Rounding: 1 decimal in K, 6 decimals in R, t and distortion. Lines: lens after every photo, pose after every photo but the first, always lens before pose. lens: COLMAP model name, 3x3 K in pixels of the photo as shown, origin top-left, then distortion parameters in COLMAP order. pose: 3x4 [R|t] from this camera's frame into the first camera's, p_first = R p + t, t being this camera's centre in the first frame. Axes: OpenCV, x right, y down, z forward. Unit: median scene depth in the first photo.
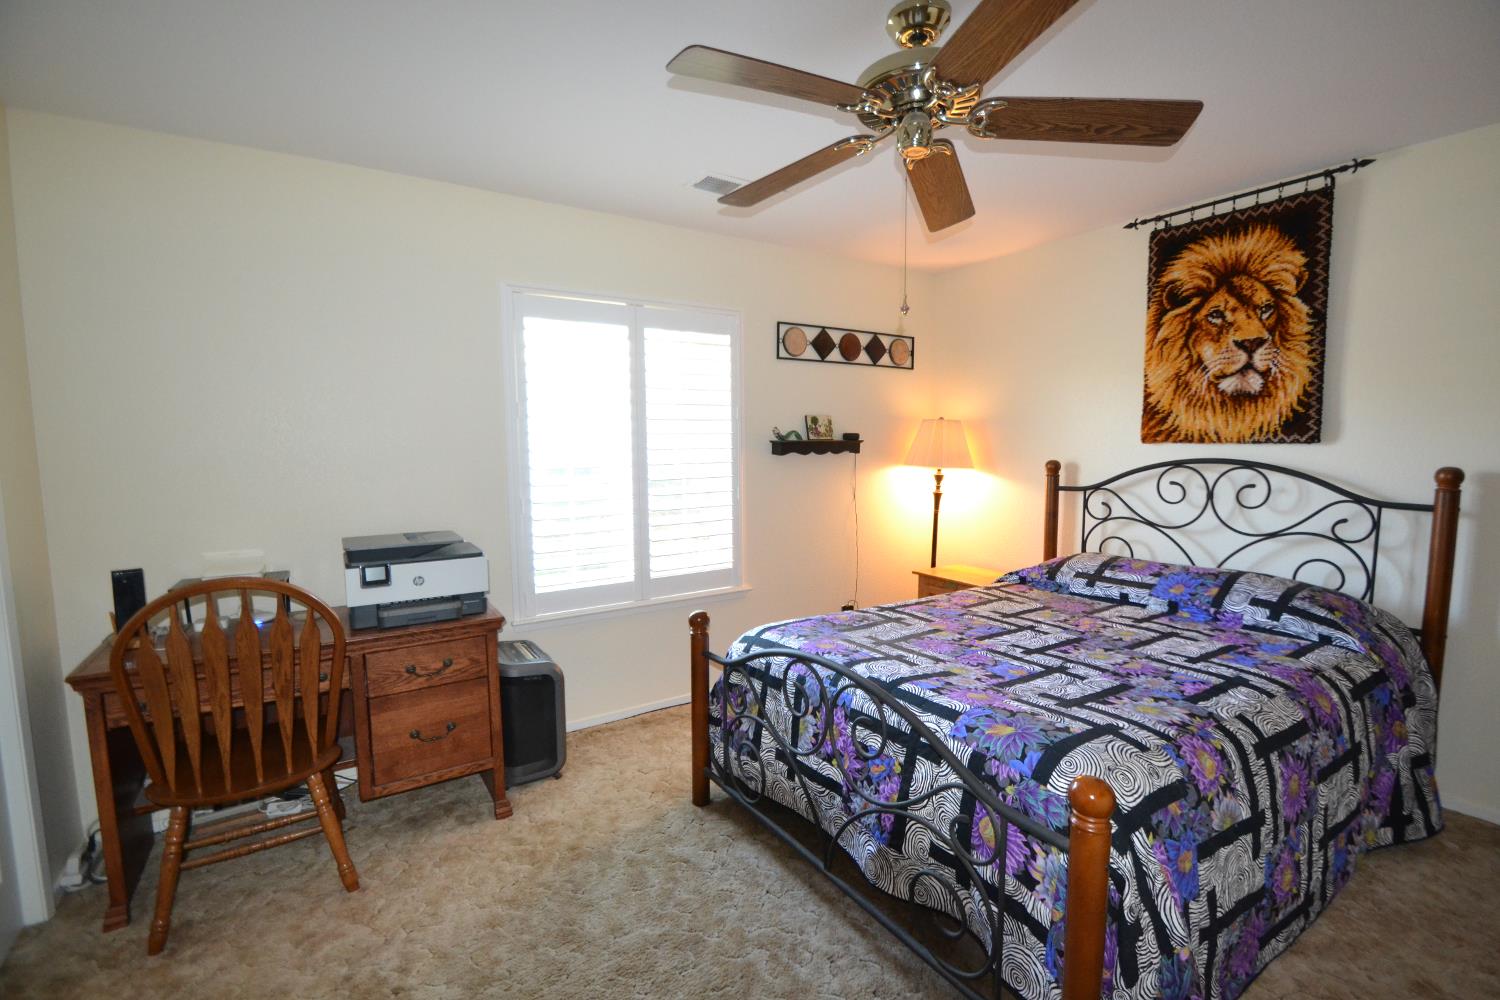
lens RADIAL K [[671.5, 0, 746.7], [0, 671.5, 506.9], [0, 0, 1]] dist [0.013834, -0.015734]
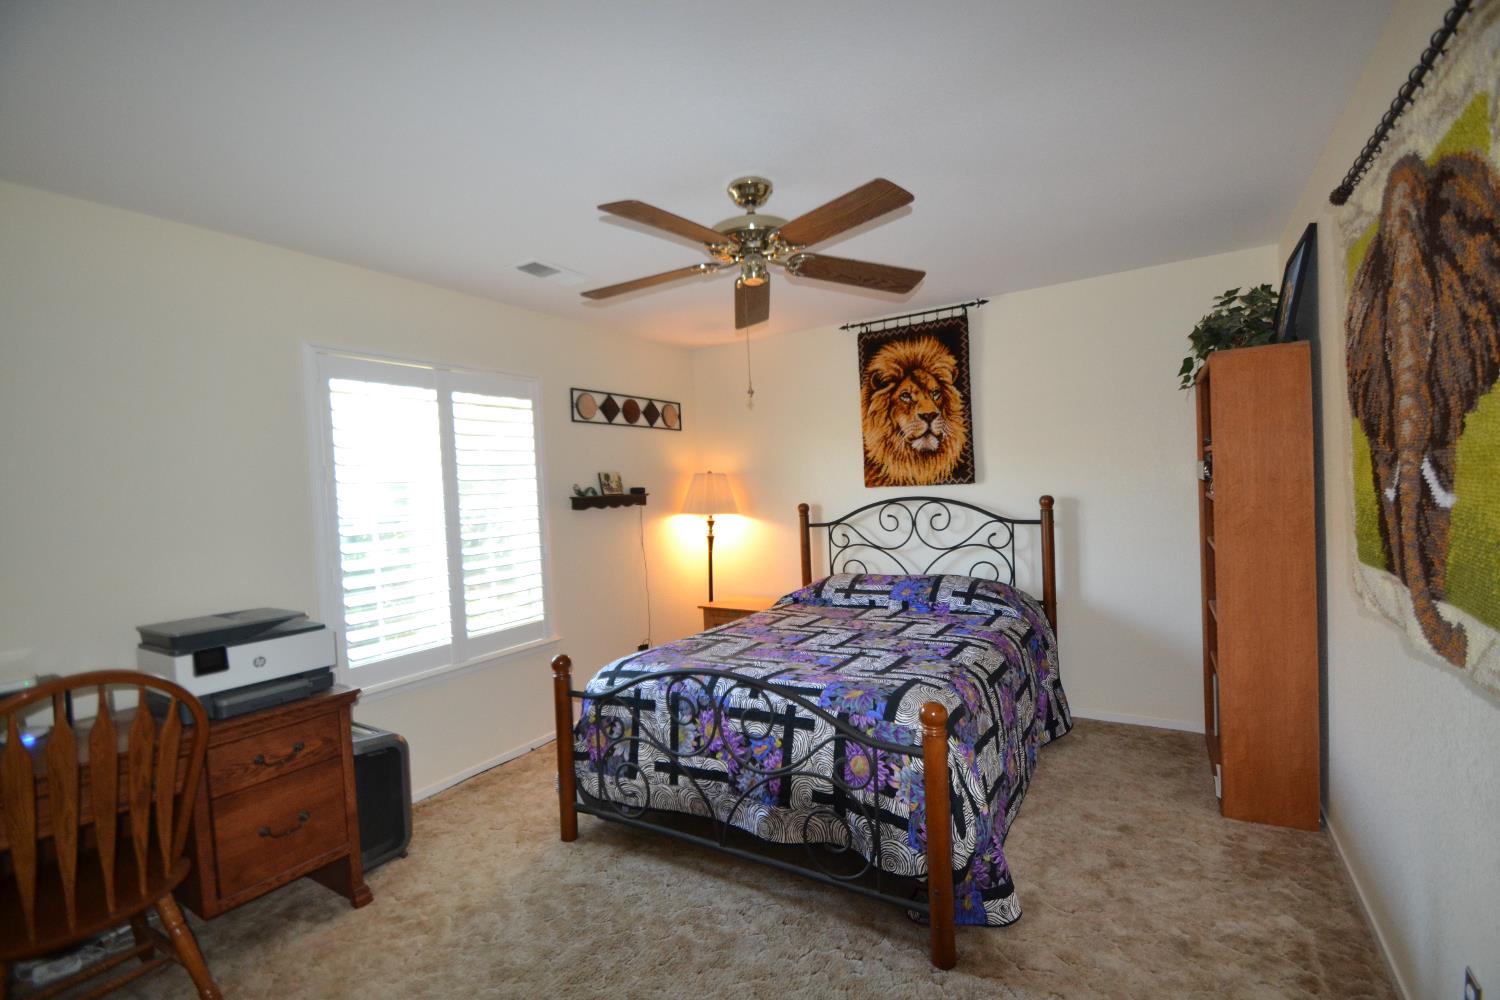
lens RADIAL K [[671.5, 0, 749.4], [0, 671.5, 502.7], [0, 0, 1]] dist [0.013834, -0.015734]
pose [[0.901765, -0.043338, 0.430049, -0.263811], [0.079919, 0.994523, -0.067360, 0.008937], [-0.424774, 0.095112, 0.900289, -0.133235]]
